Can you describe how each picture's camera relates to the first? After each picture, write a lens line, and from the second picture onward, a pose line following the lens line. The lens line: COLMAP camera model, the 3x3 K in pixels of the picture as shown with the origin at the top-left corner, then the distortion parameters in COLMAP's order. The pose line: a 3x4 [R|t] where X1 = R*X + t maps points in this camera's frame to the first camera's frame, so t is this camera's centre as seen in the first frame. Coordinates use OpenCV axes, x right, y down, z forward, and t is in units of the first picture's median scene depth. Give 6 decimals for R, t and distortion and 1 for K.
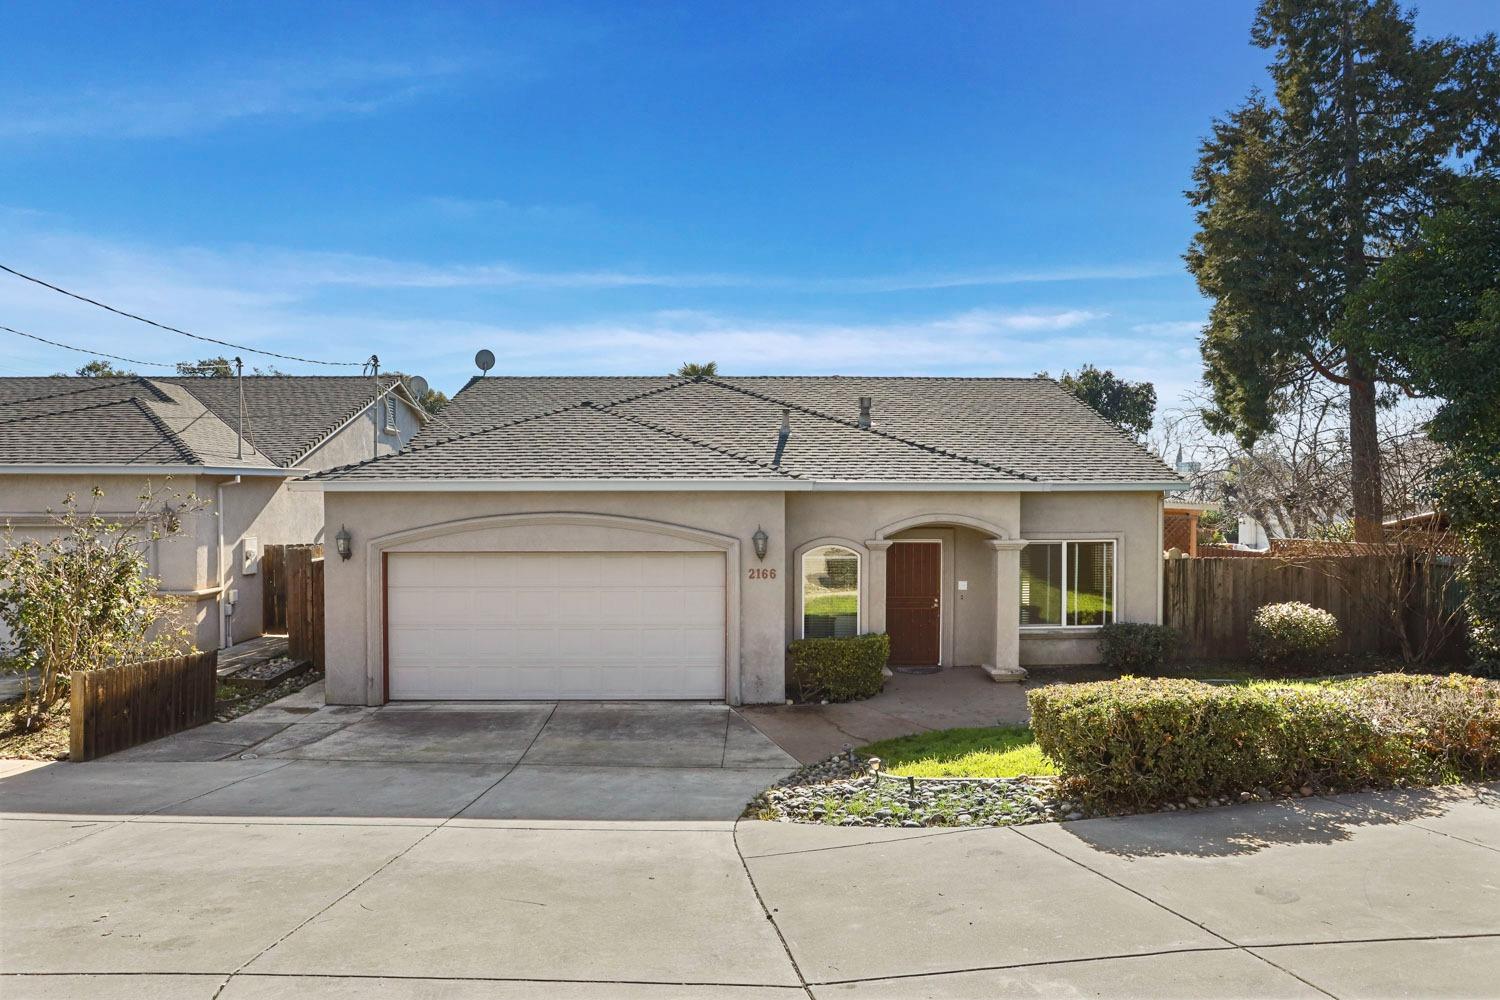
lens RADIAL K [[860.1, 0, 738.6], [0, 860.1, 498.1], [0, 0, 1]] dist [-0.047905, 0.026931]
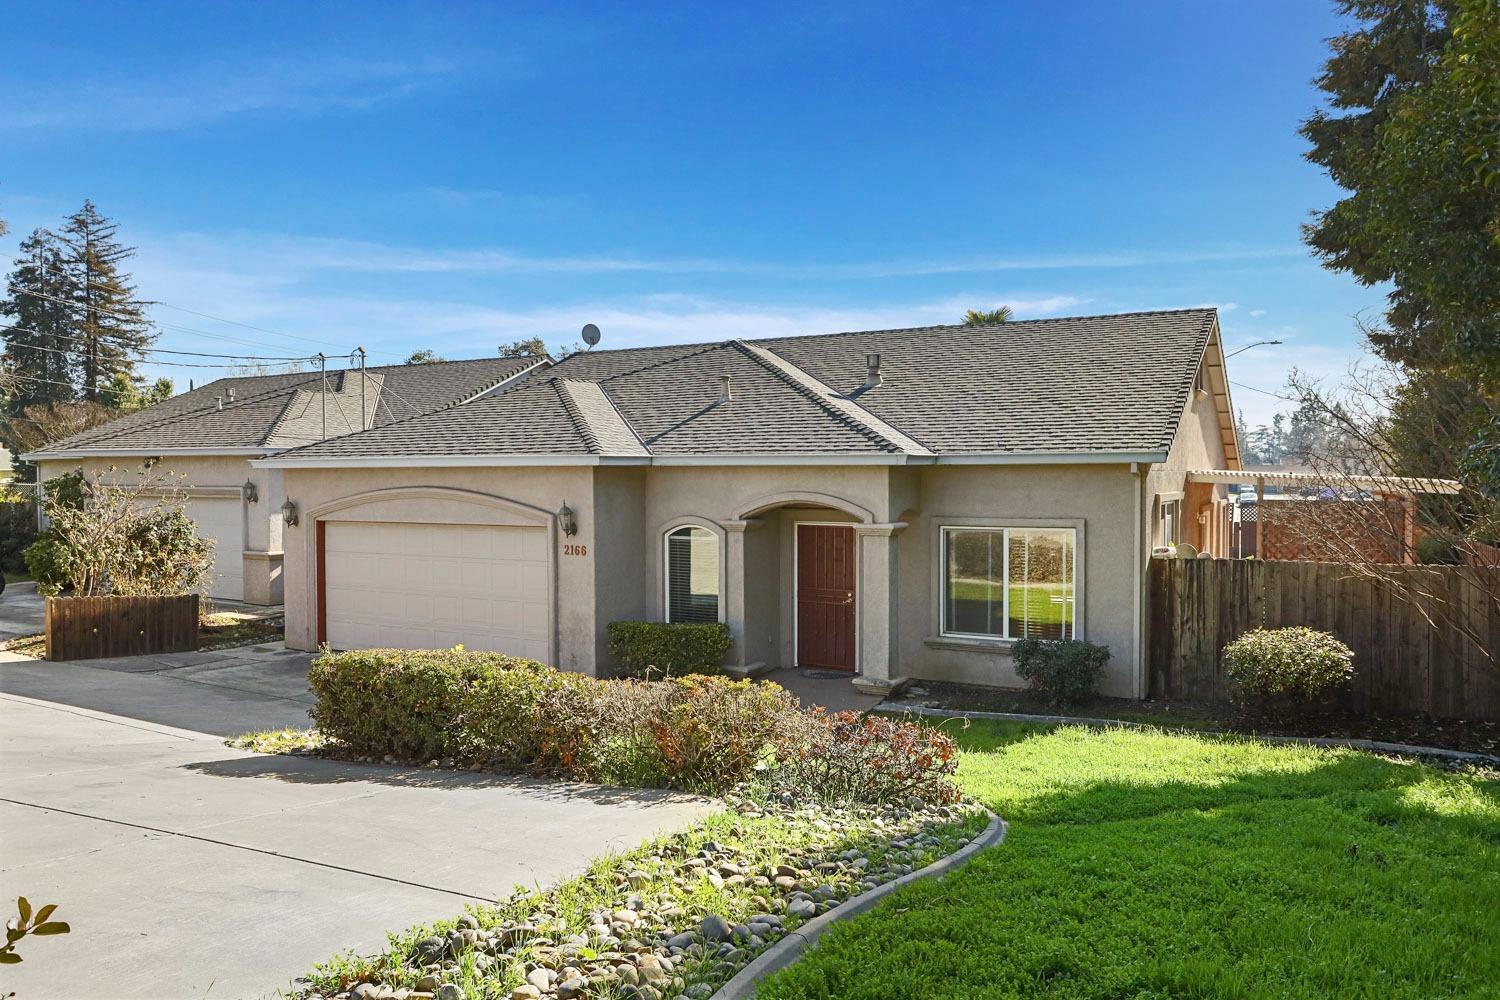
lens RADIAL K [[1031.8, 0, 726.3], [0, 1031.8, 502.2], [0, 0, 1]] dist [0.000973, 0.000230]
pose [[0.859484, 0.014040, -0.510970, 0.705917], [0.000682, 0.999590, 0.028615, -0.000861], [0.511162, -0.024943, 0.859122, 0.067394]]
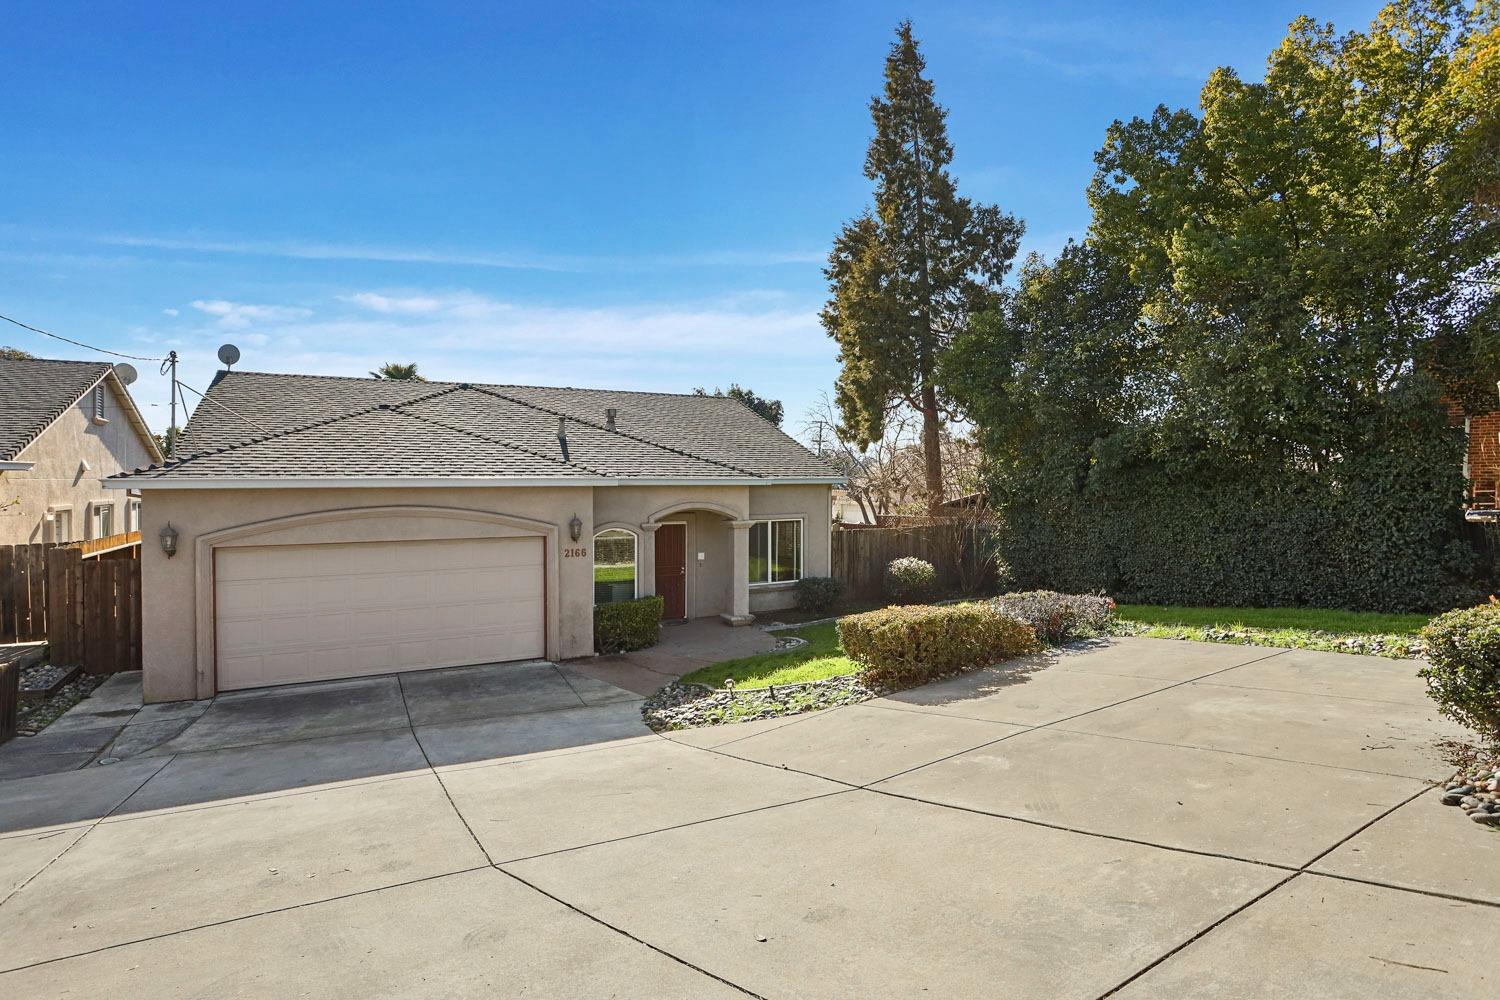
lens RADIAL K [[744.6, 0, 745.4], [0, 744.6, 481.1], [0, 0, 1]] dist [-0.067994, 0.030475]
pose [[0.893066, -0.002239, 0.449921, -0.212059], [0.004095, 0.999987, -0.003151, -0.010340], [-0.449908, 0.004656, 0.893063, -0.058623]]
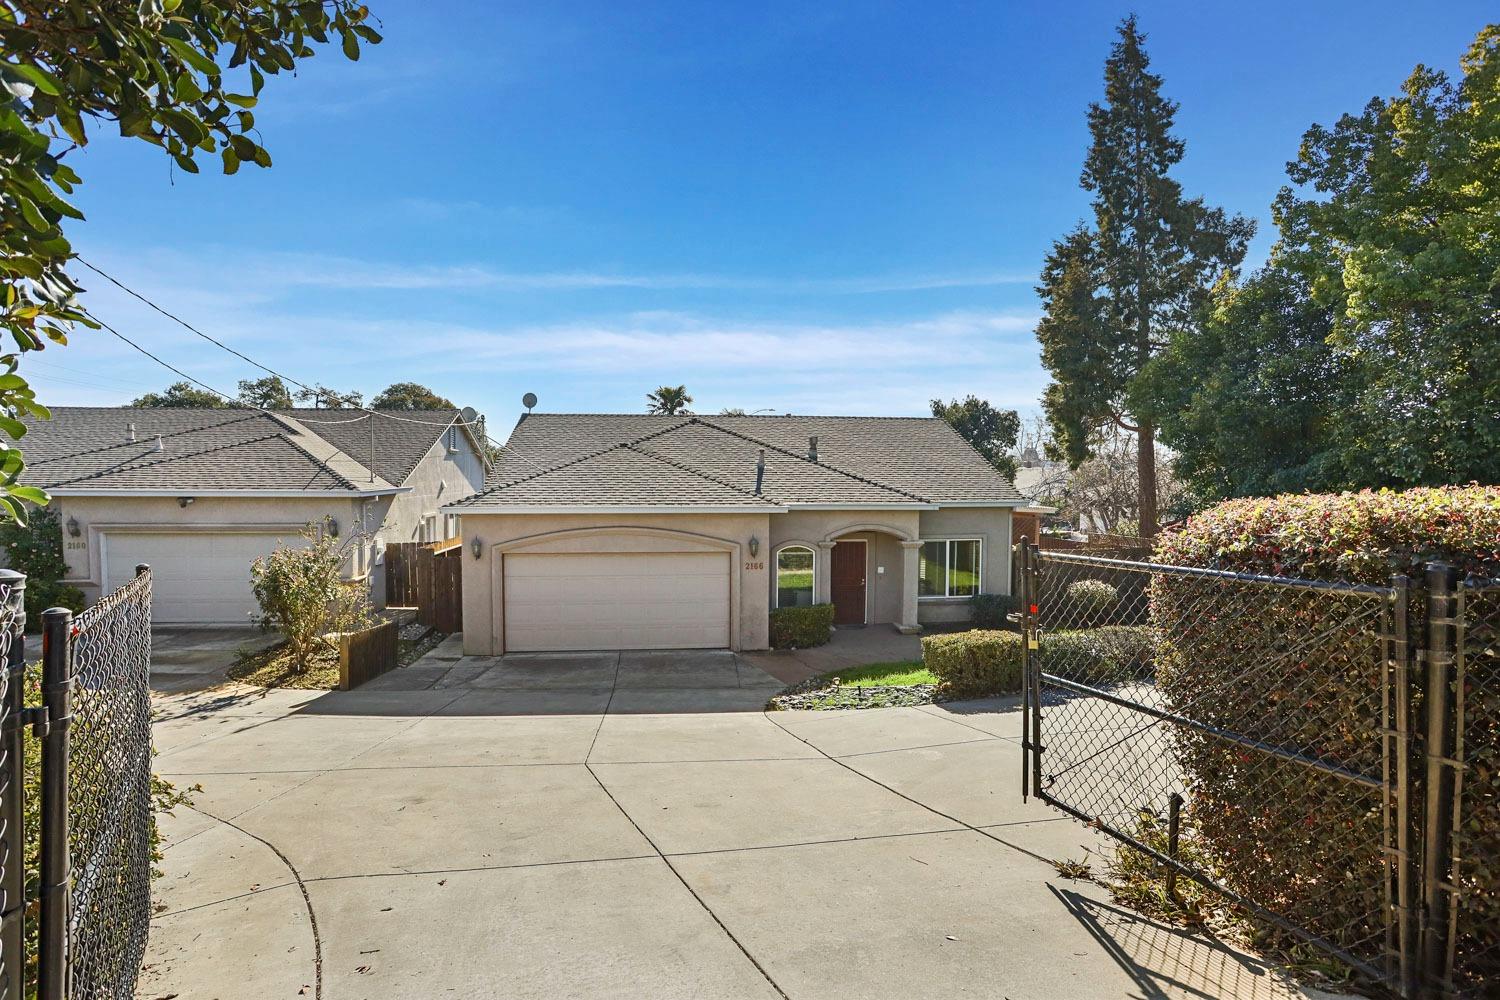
lens RADIAL K [[744.6, 0, 738.7], [0, 744.6, 500.2], [0, 0, 1]] dist [-0.067994, 0.030475]
pose [[0.996967, -0.000401, 0.077822, -0.093581], [-0.001844, 0.999584, 0.028782, -0.061216], [-0.077801, -0.028838, 0.996552, -0.288500]]
